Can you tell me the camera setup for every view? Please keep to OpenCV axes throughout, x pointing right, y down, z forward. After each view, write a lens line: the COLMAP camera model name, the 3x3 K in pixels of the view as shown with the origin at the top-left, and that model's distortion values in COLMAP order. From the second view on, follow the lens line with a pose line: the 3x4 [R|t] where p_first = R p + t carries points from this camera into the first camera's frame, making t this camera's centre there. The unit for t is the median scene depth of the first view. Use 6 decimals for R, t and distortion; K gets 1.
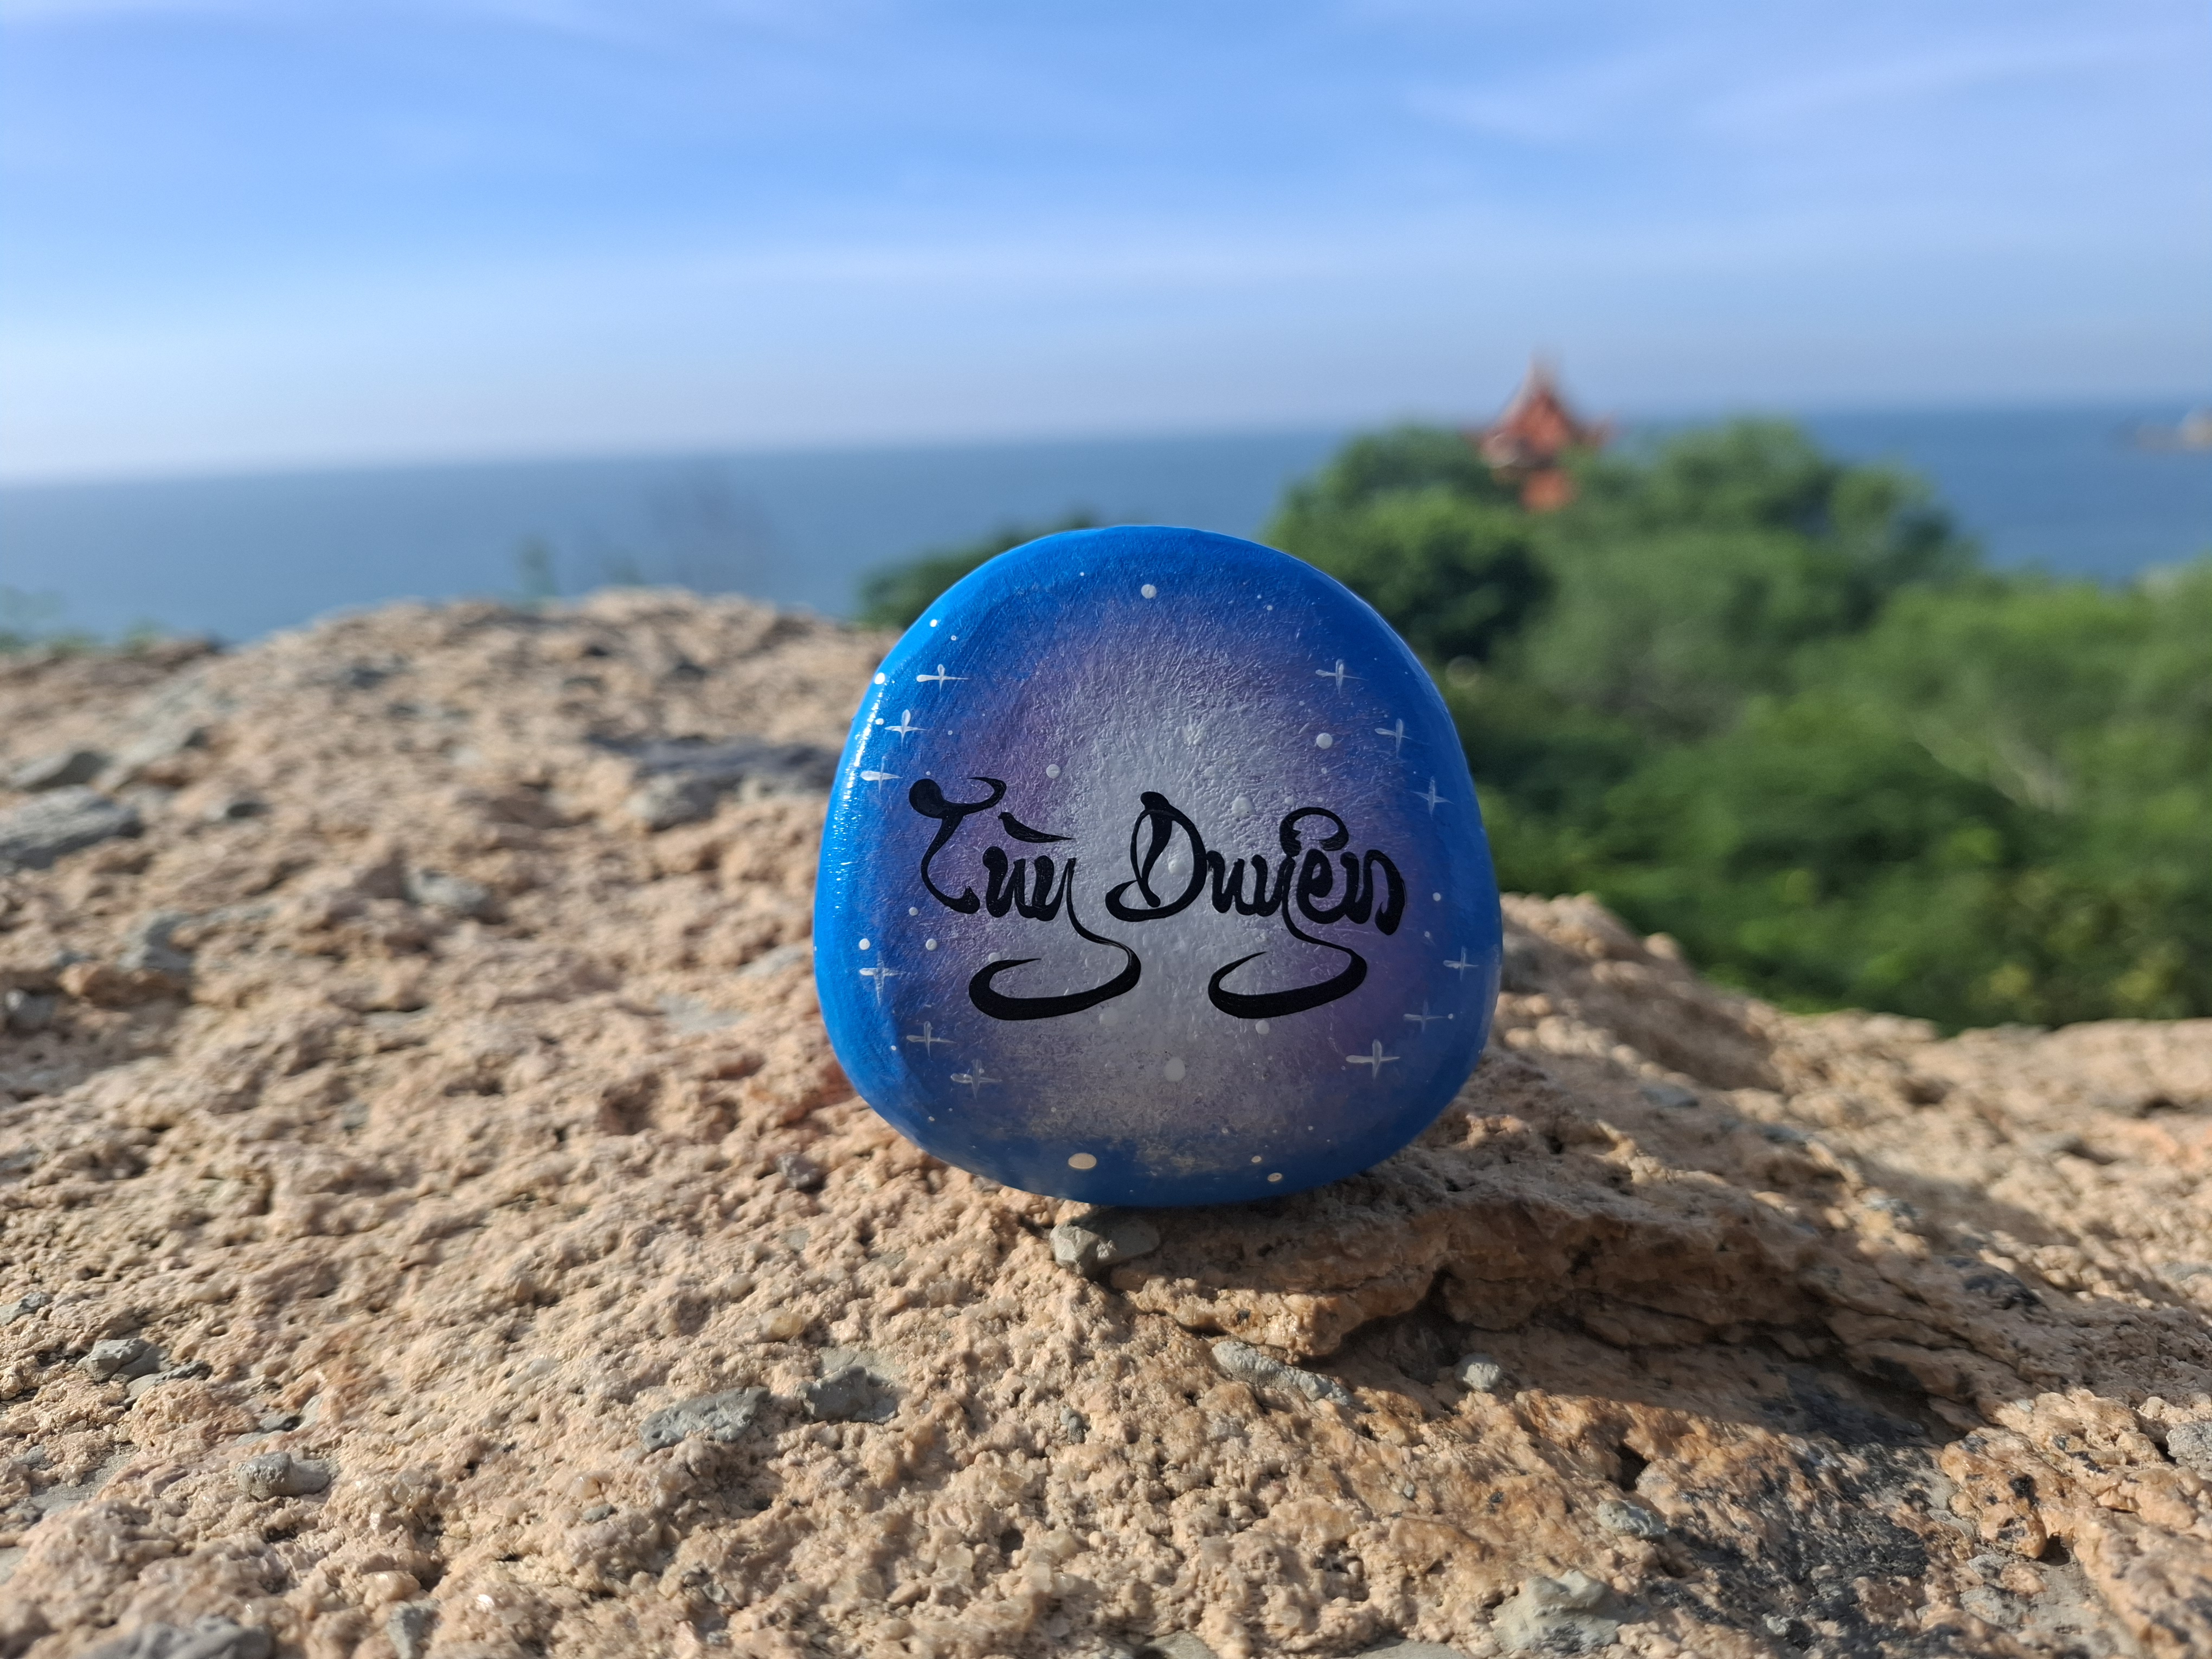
lens RADIAL K [[1632.6, 0, 1101.2], [0, 1632.6, 823.0], [0, 0, 1]] dist [0.025993, -0.098158]
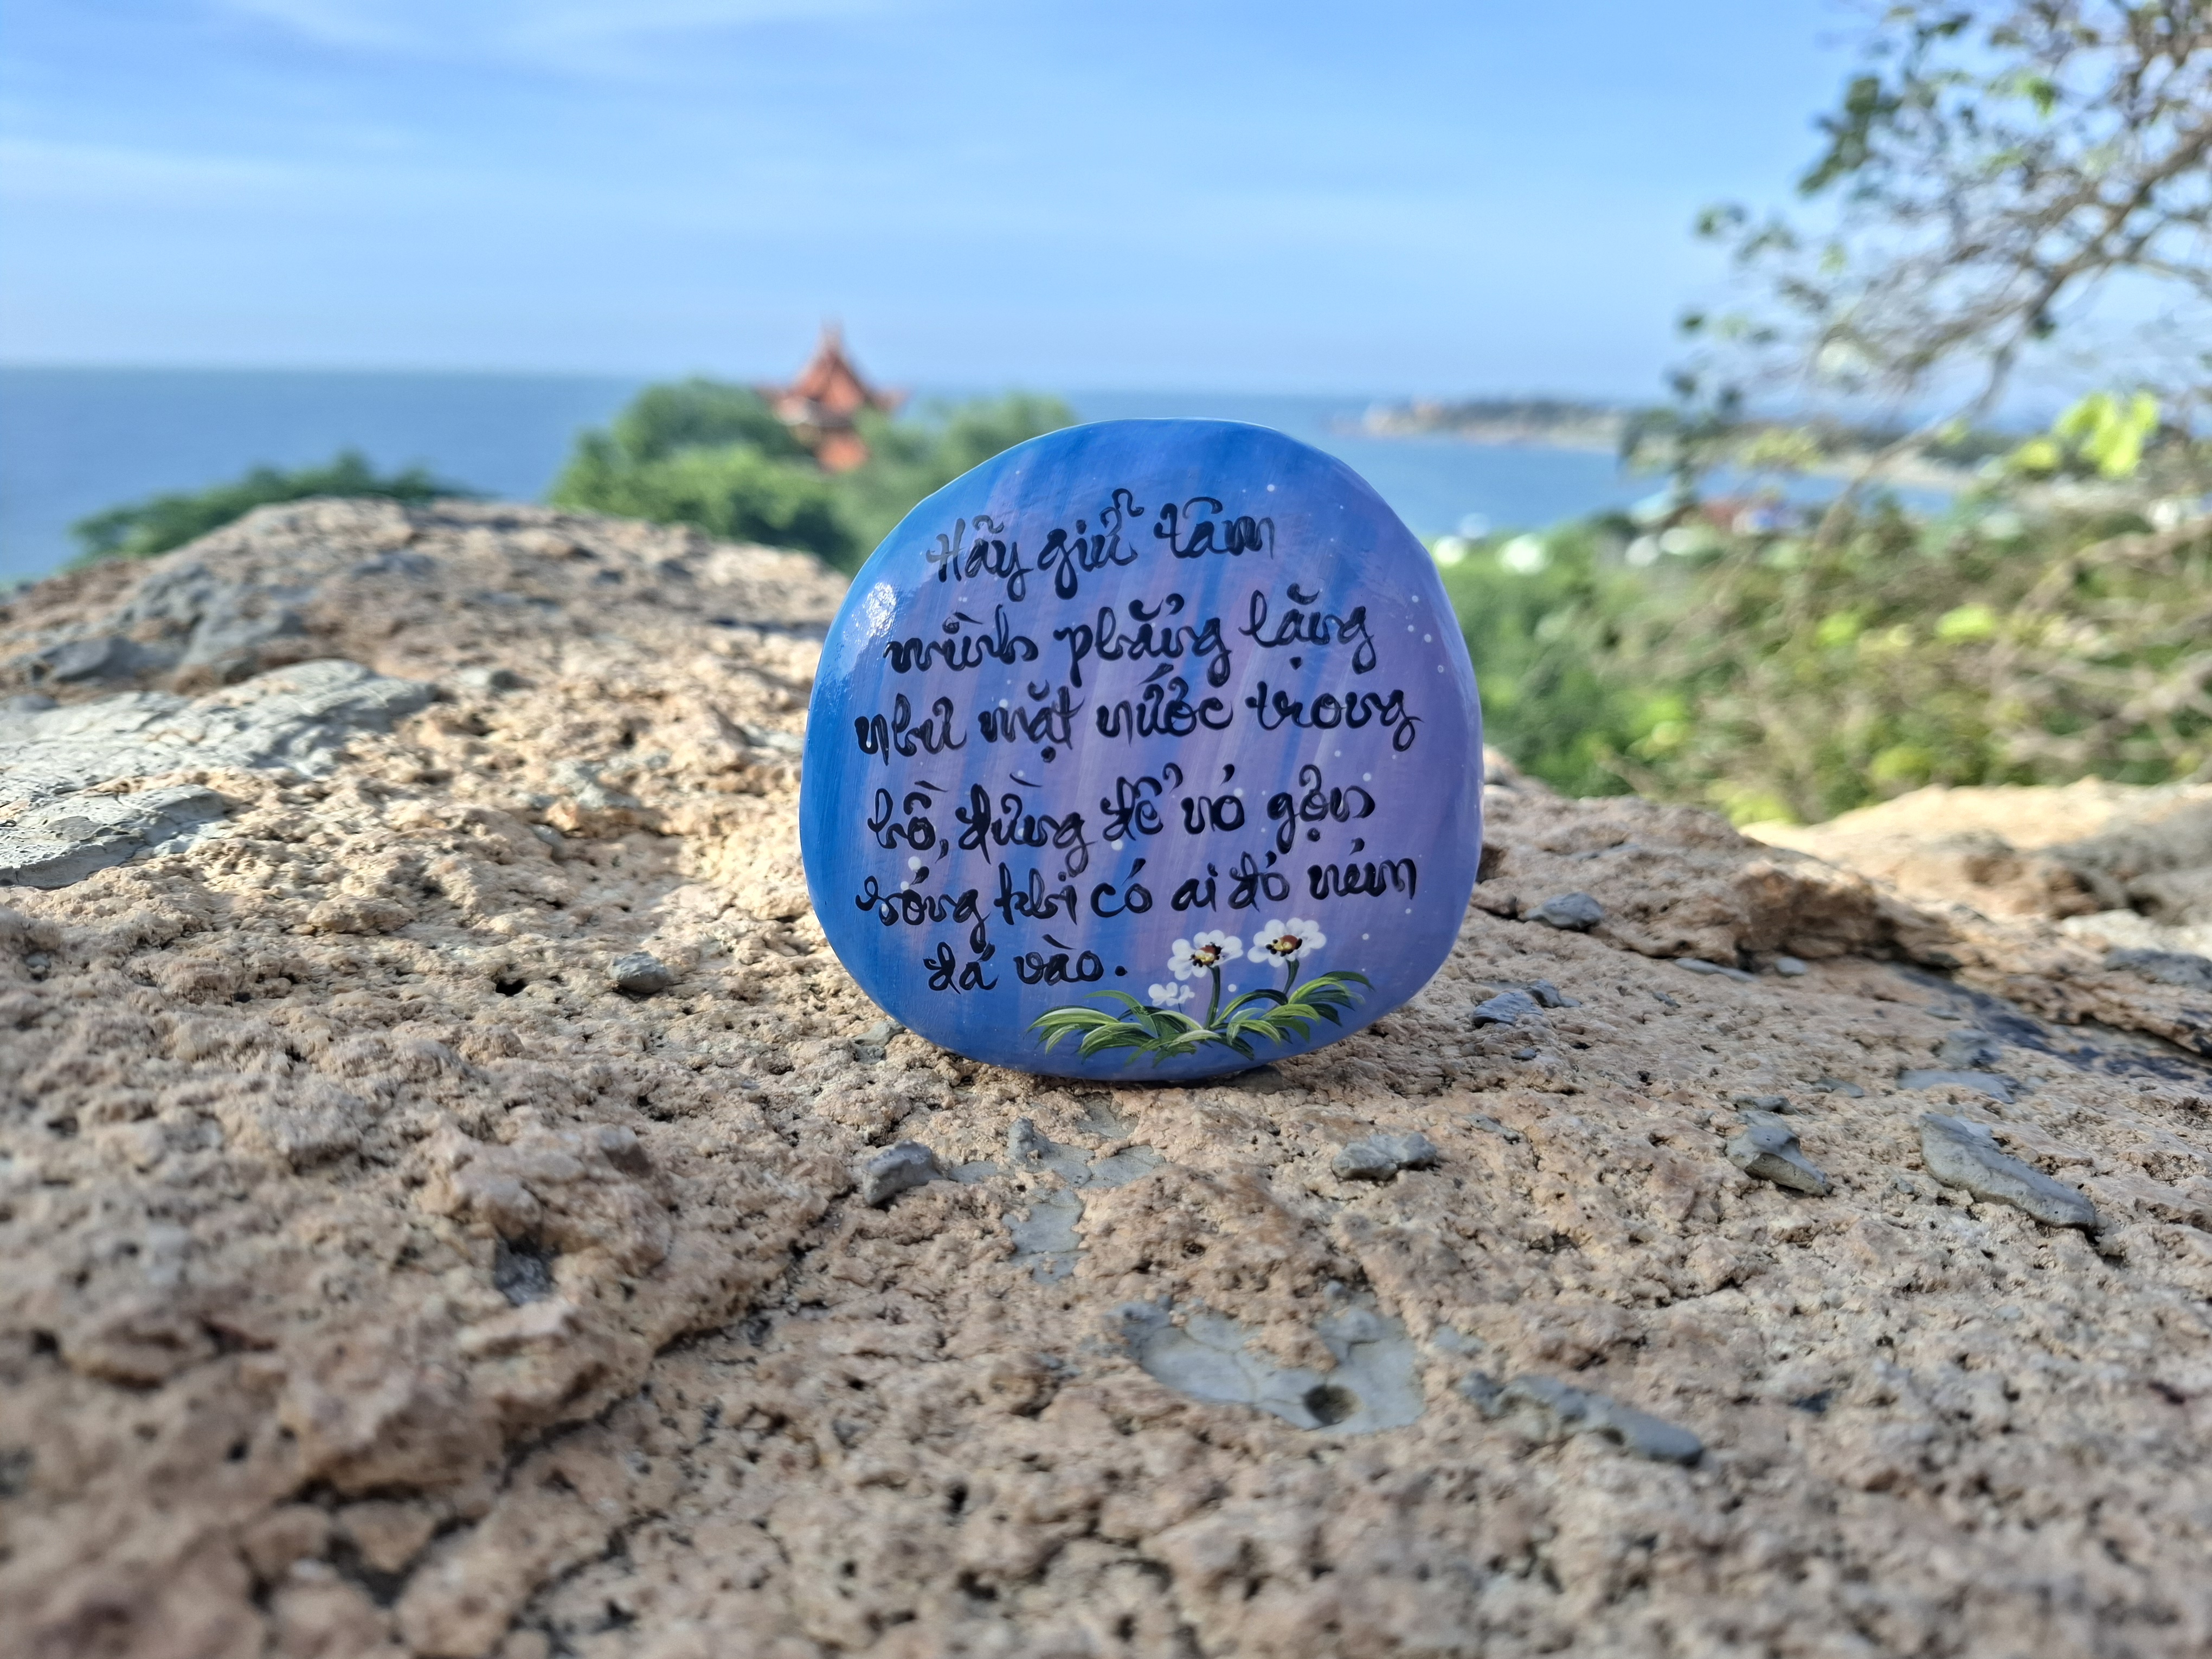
lens RADIAL K [[1603.5, 0, 1099.8], [0, 1603.5, 836.0], [0, 0, 1]] dist [0.050757, -0.128650]
pose [[0.911609, -0.052771, 0.407657, -0.897874], [0.038153, 0.998307, 0.043910, 0.091395], [-0.409284, -0.024476, 0.912079, -0.160517]]
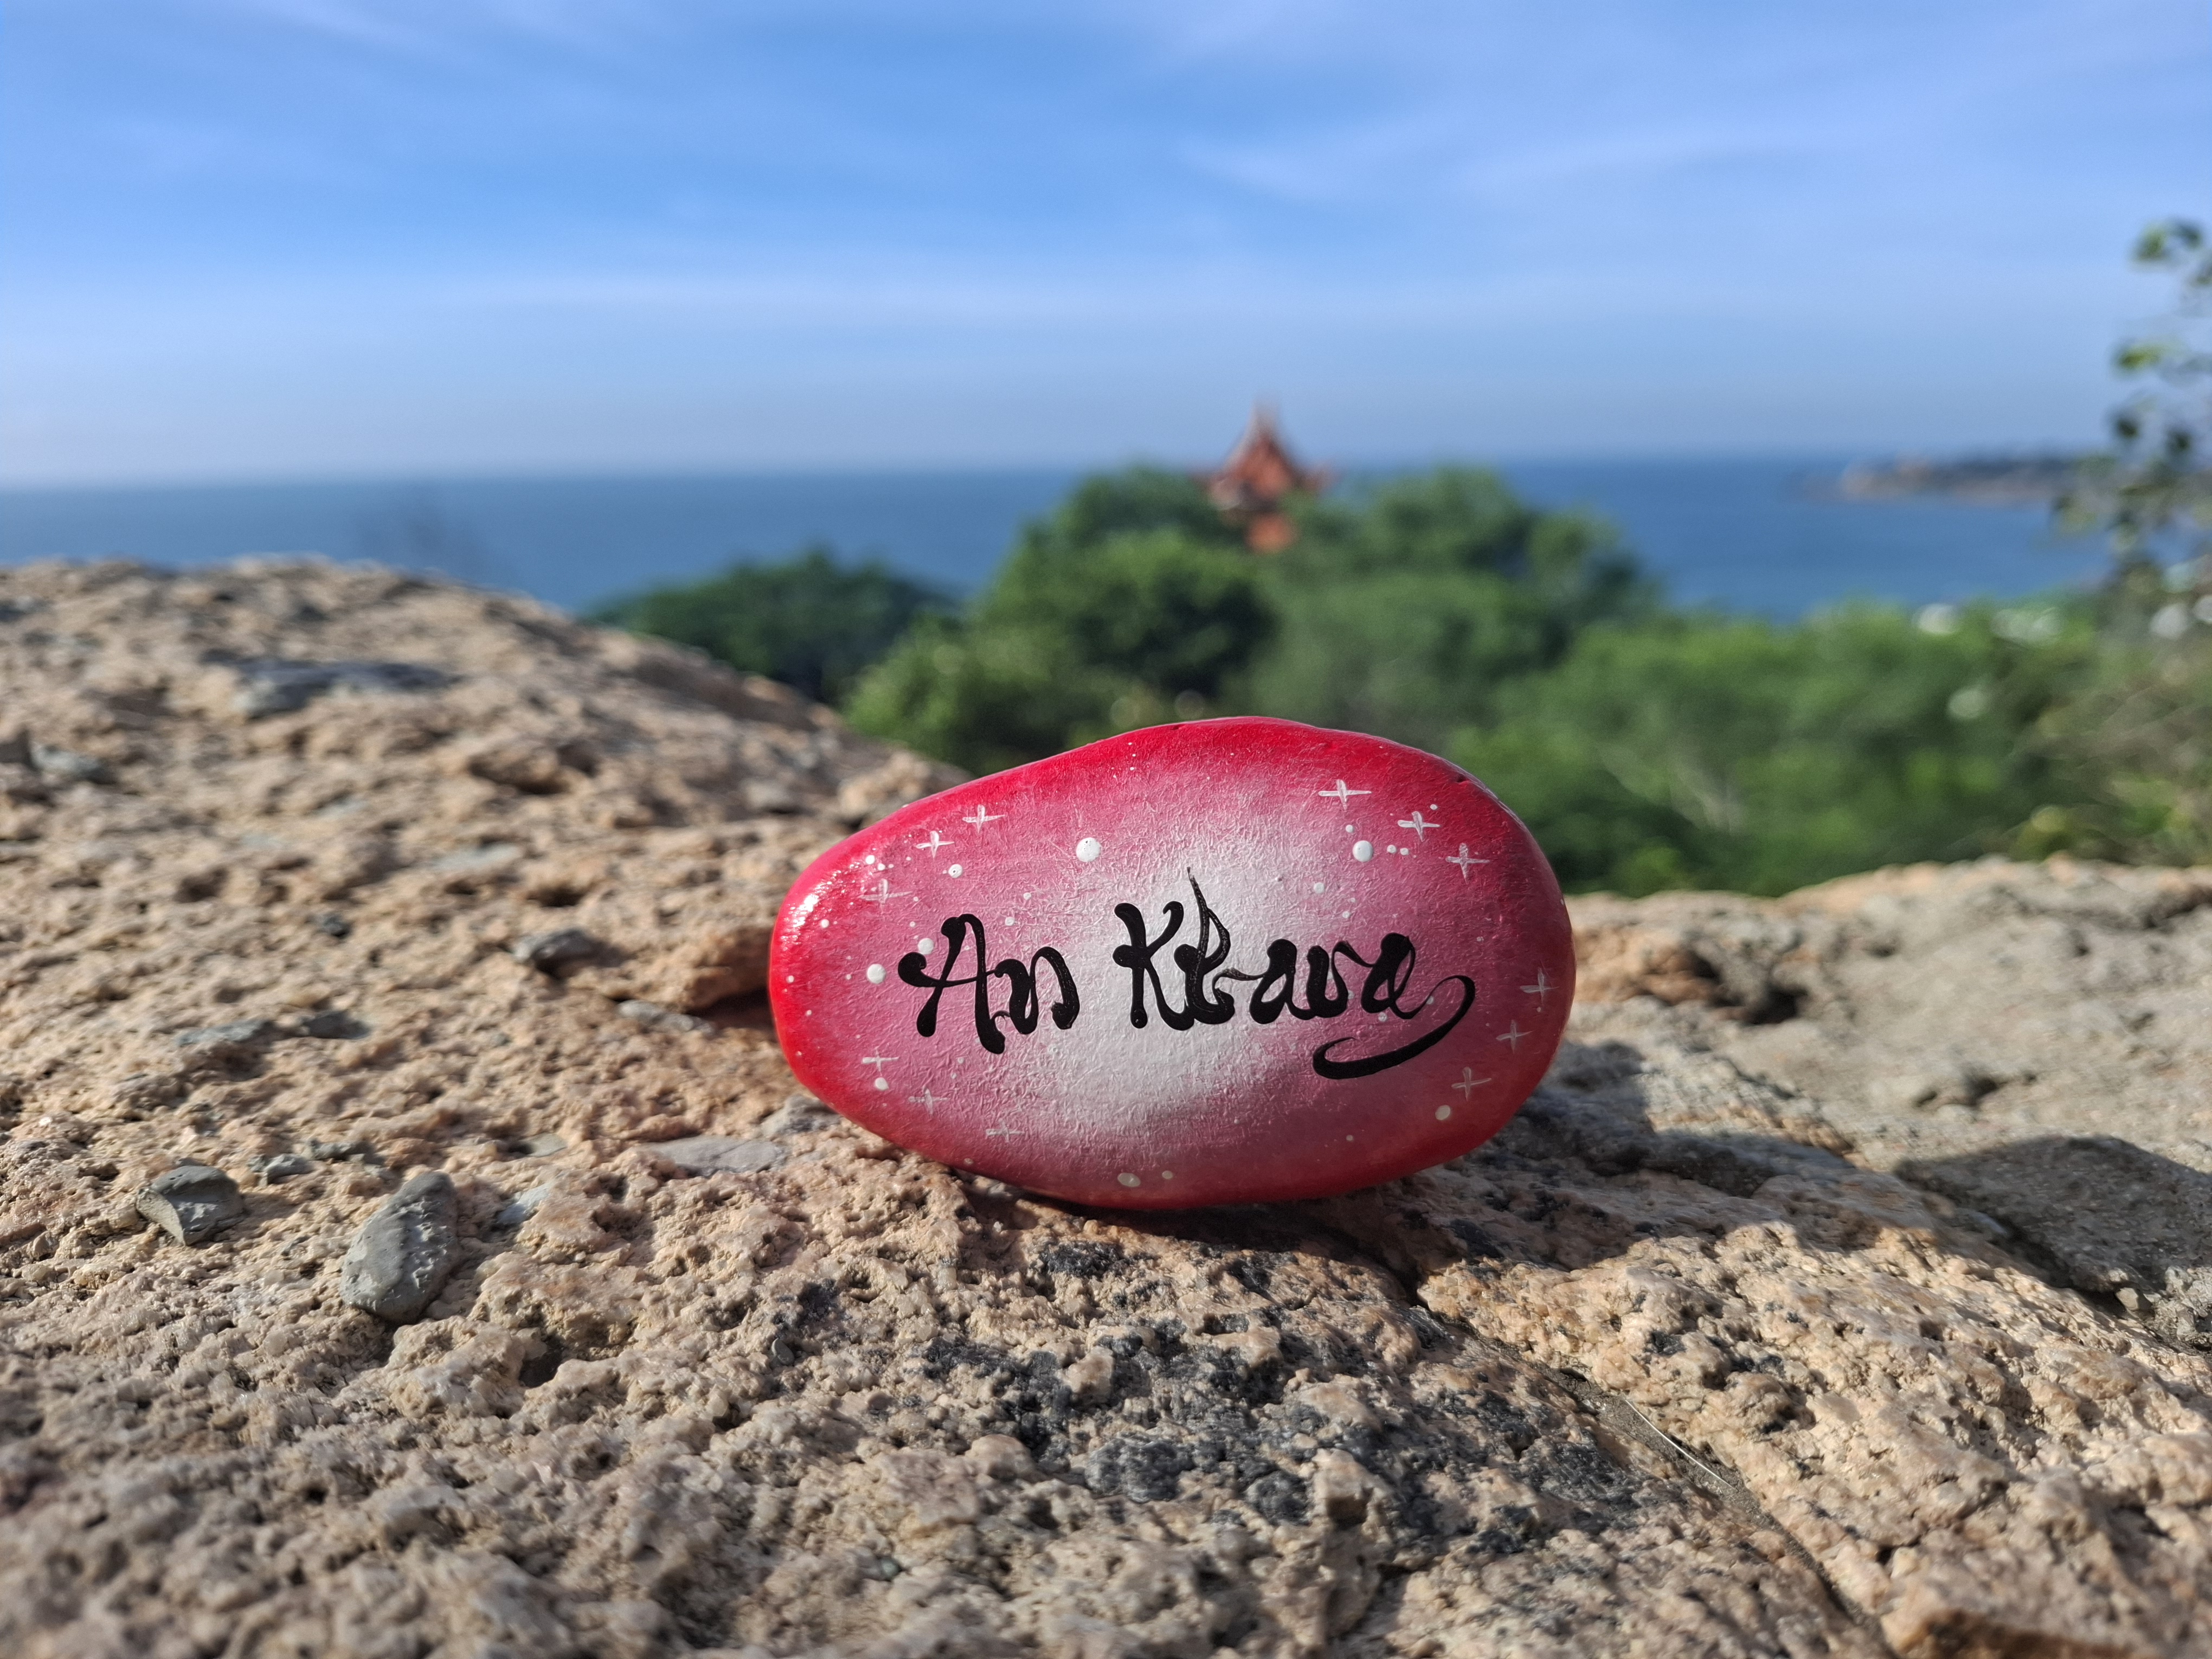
lens RADIAL K [[1621.5, 0, 1102.8], [0, 1621.5, 813.0], [0, 0, 1]] dist [0.058030, -0.149236]
pose [[0.987464, -0.012212, 0.157372, 0.219445], [0.016561, 0.999516, -0.026352, 0.167166], [-0.156974, 0.028628, 0.987188, -0.389410]]
